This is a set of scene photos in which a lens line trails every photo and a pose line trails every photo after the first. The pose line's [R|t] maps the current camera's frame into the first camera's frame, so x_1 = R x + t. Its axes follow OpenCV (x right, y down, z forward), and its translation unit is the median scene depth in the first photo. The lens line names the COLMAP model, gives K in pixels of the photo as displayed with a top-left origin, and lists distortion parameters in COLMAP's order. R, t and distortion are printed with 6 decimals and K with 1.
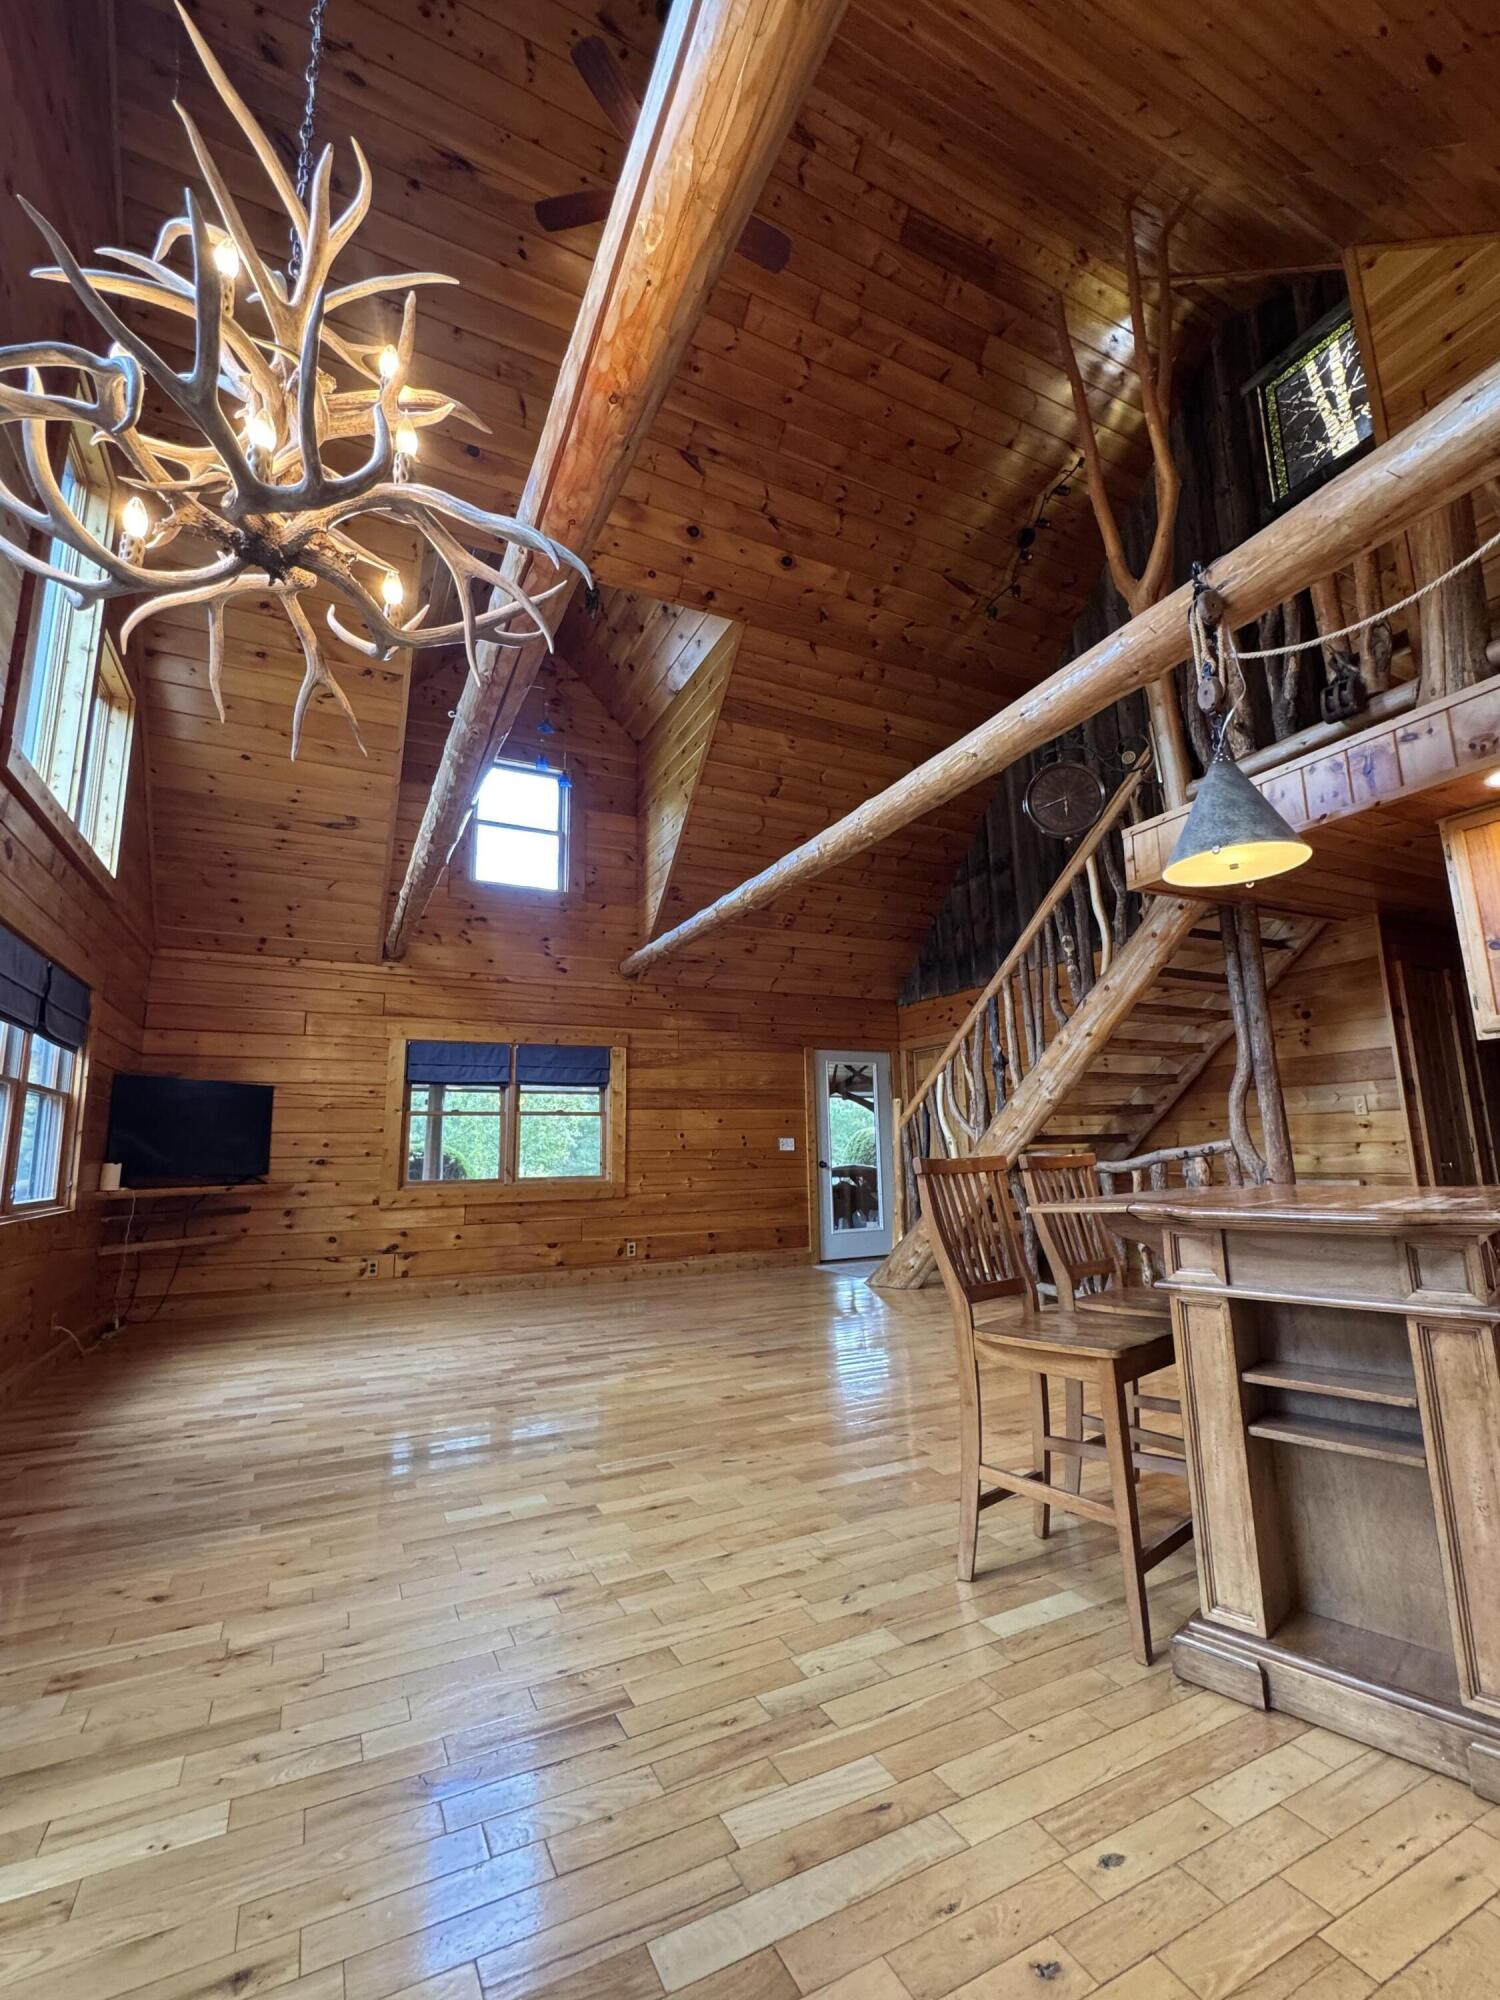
lens RADIAL K [[857.9, 0, 752.7], [0, 857.9, 998.5], [0, 0, 1]] dist [-0.000846, -0.000170]
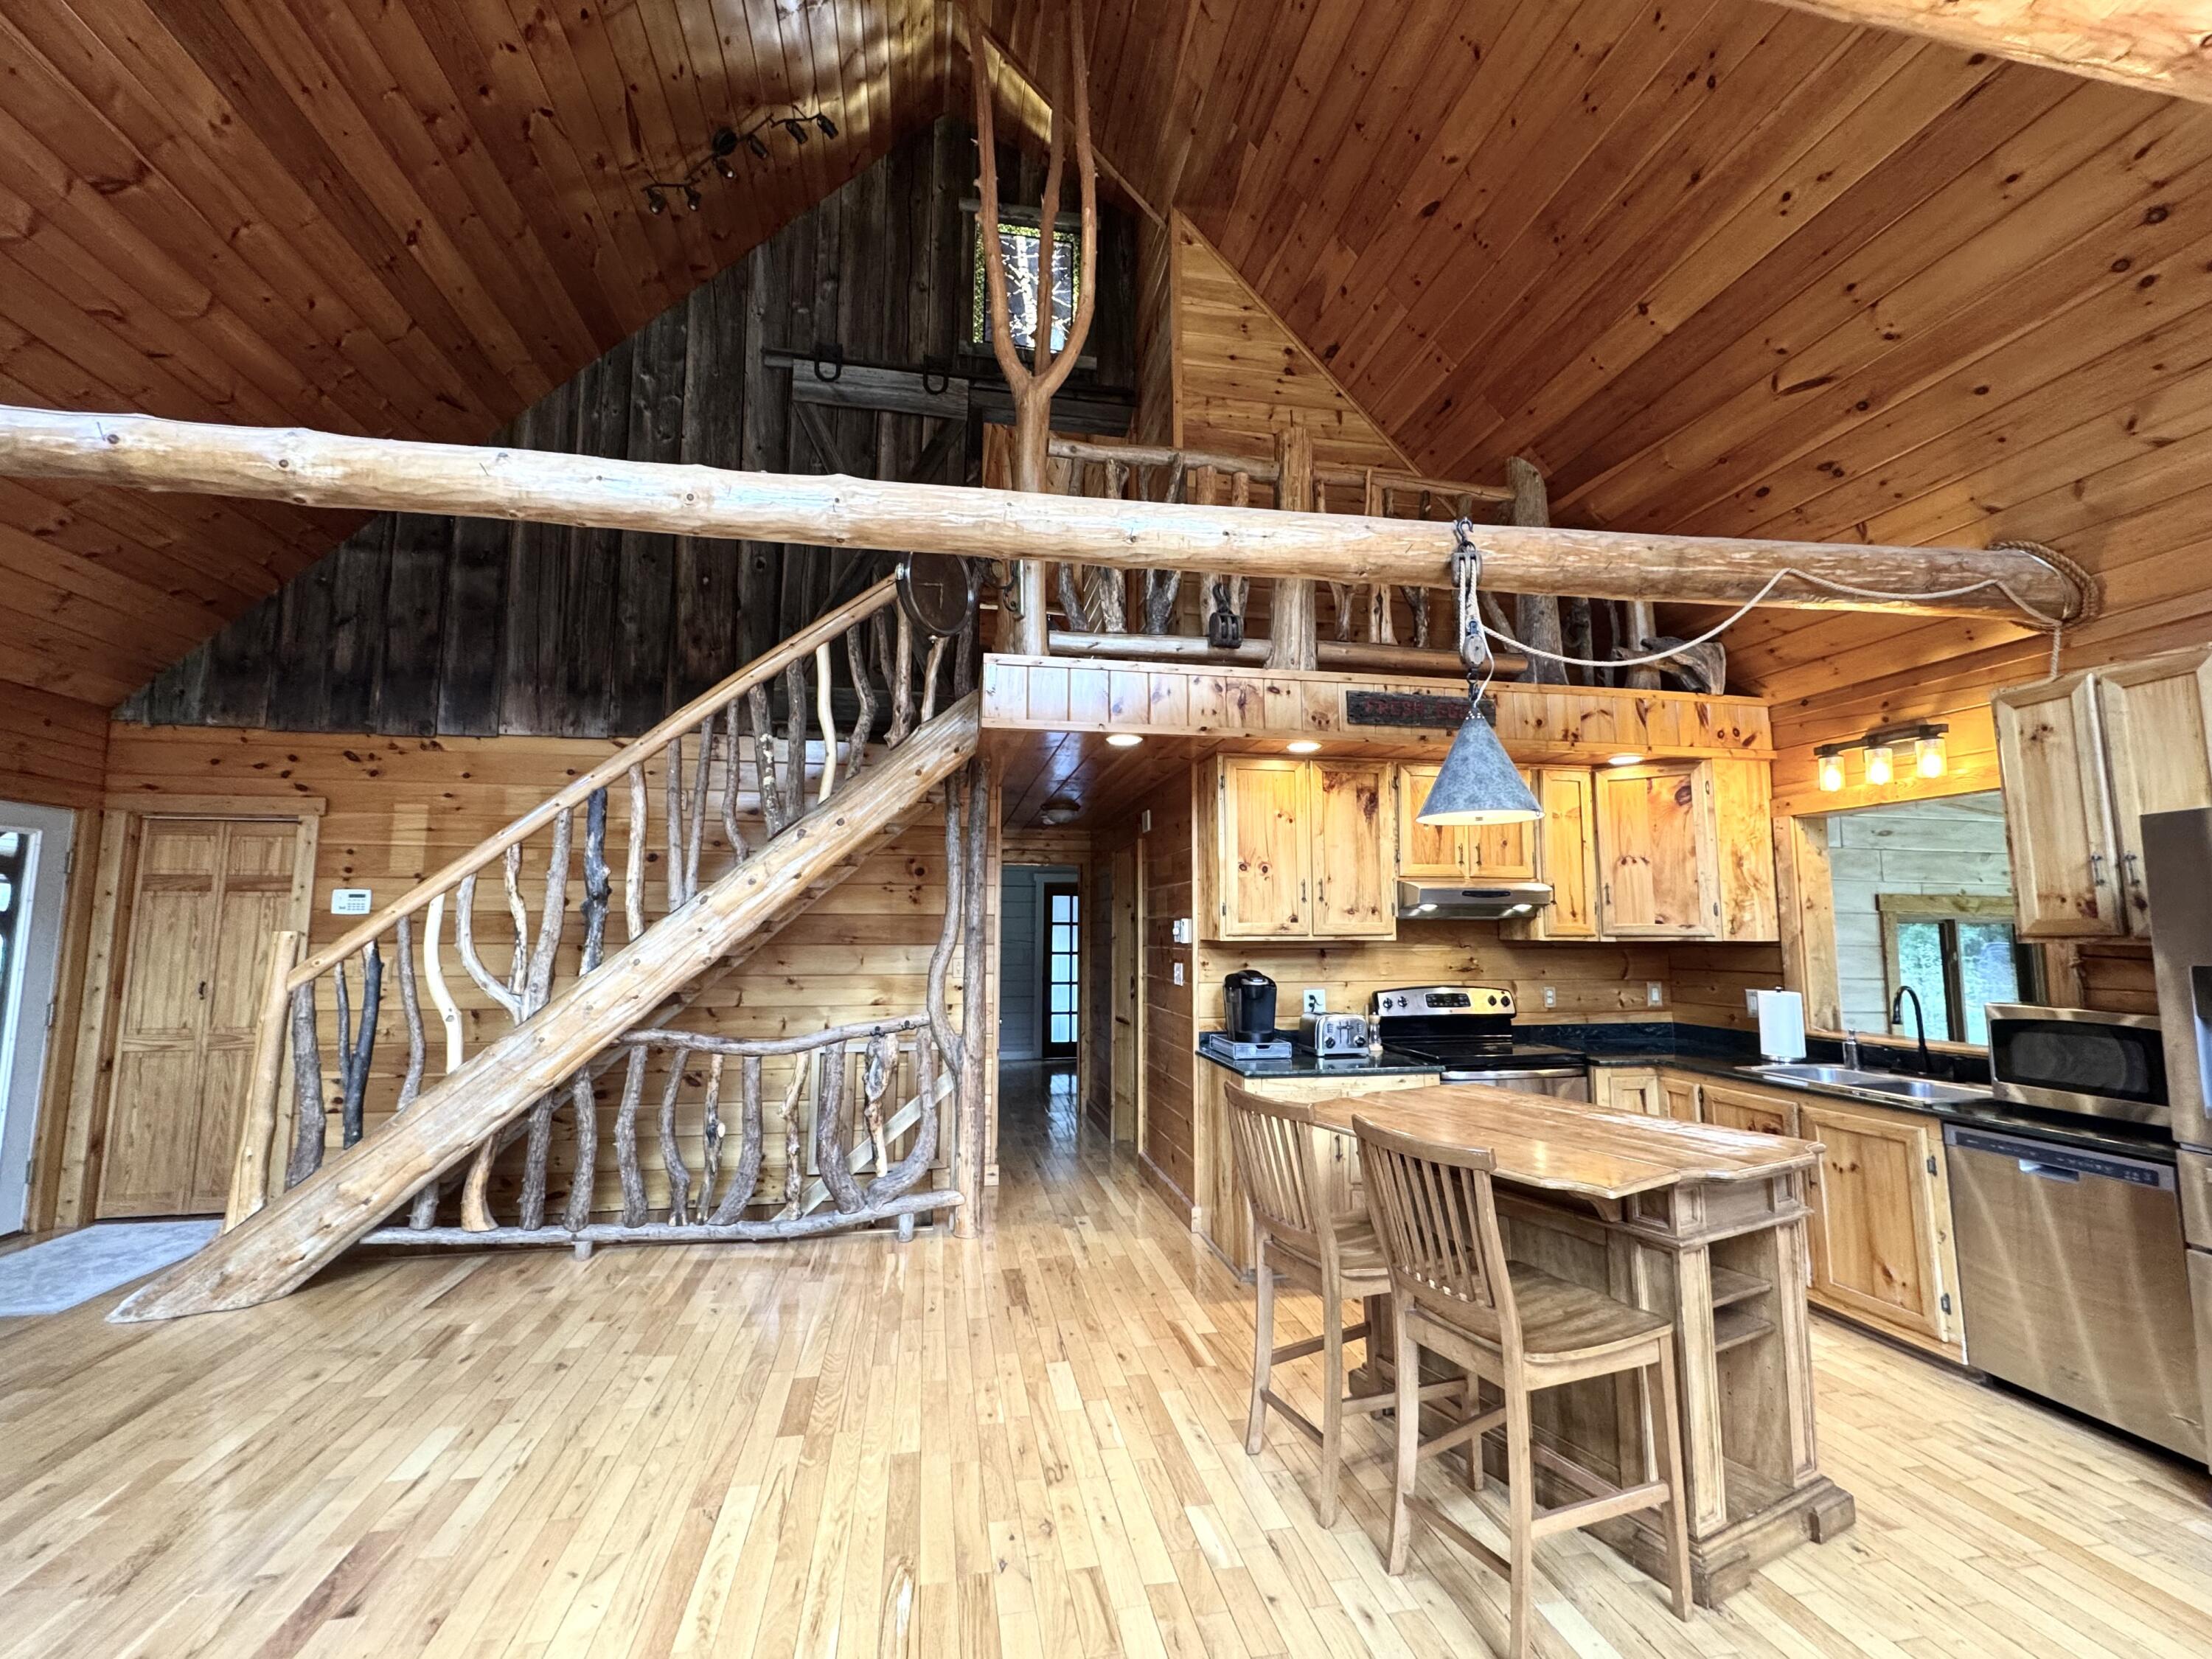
lens RADIAL K [[948.9, 0, 1109.7], [0, 948.9, 826.7], [0, 0, 1]] dist [-0.000846, -0.000170]
pose [[0.273185, 0.128862, 0.953292, -0.322321], [-0.179589, 0.980396, -0.081061, 0.017554], [-0.945049, -0.149056, 0.290972, 0.494896]]
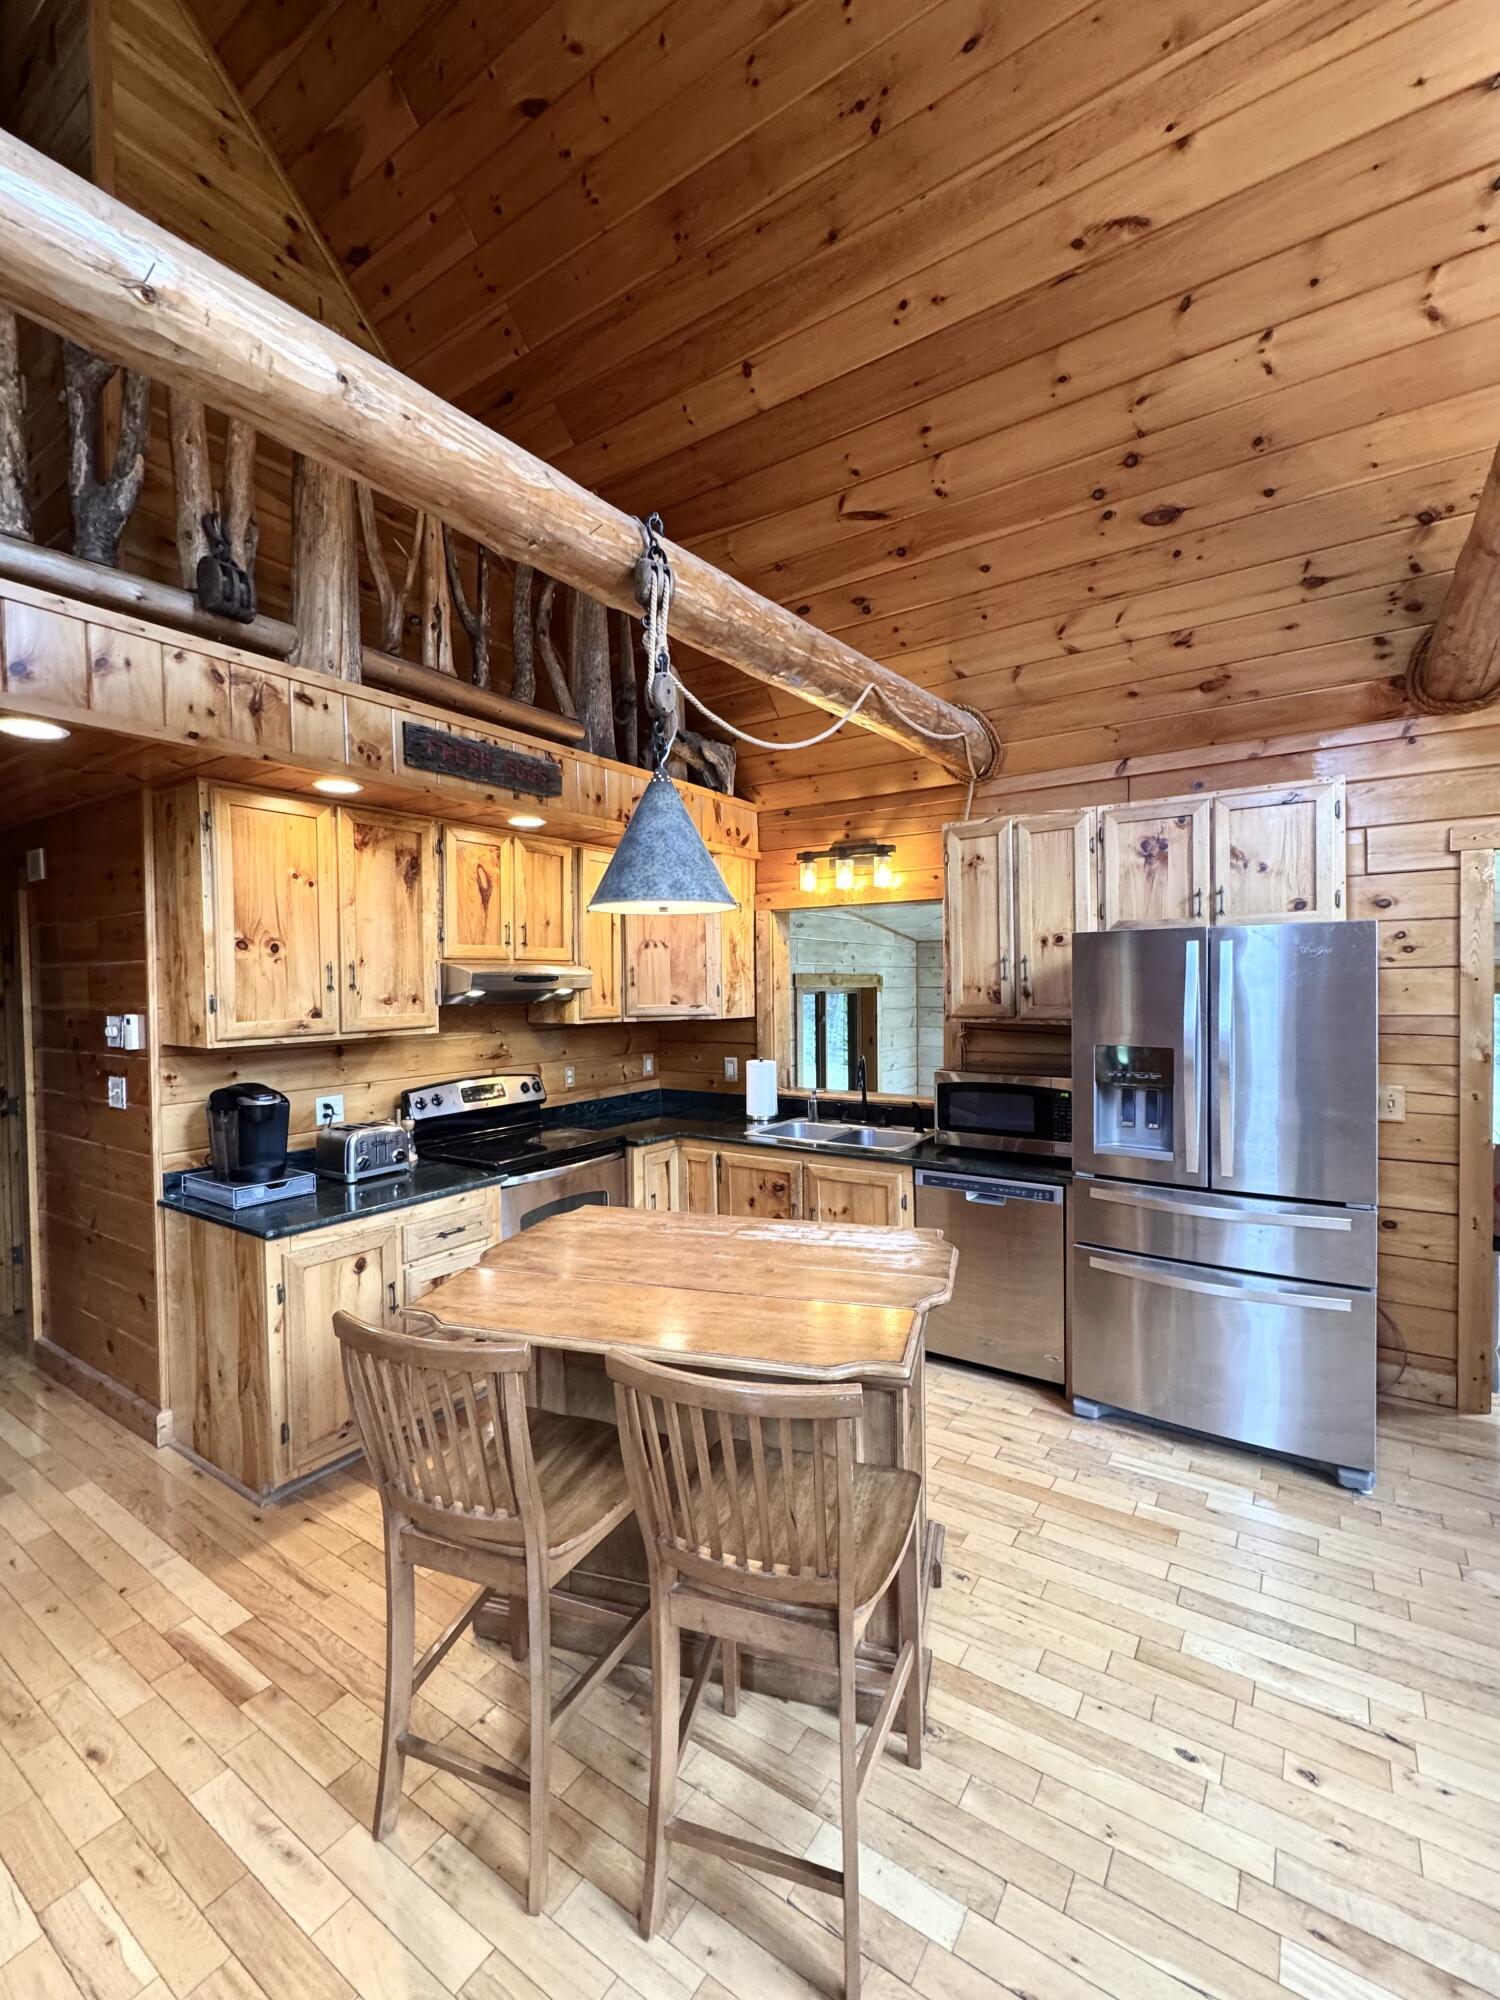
lens RADIAL K [[857.9, 0, 754.4], [0, 857.9, 1002.3], [0, 0, 1]] dist [-0.000846, -0.000170]
pose [[-0.490514, 0.007478, 0.871401, -0.112649], [-0.132544, 0.987689, -0.083085, 0.001066], [-0.861294, -0.156254, -0.483484, 0.603049]]
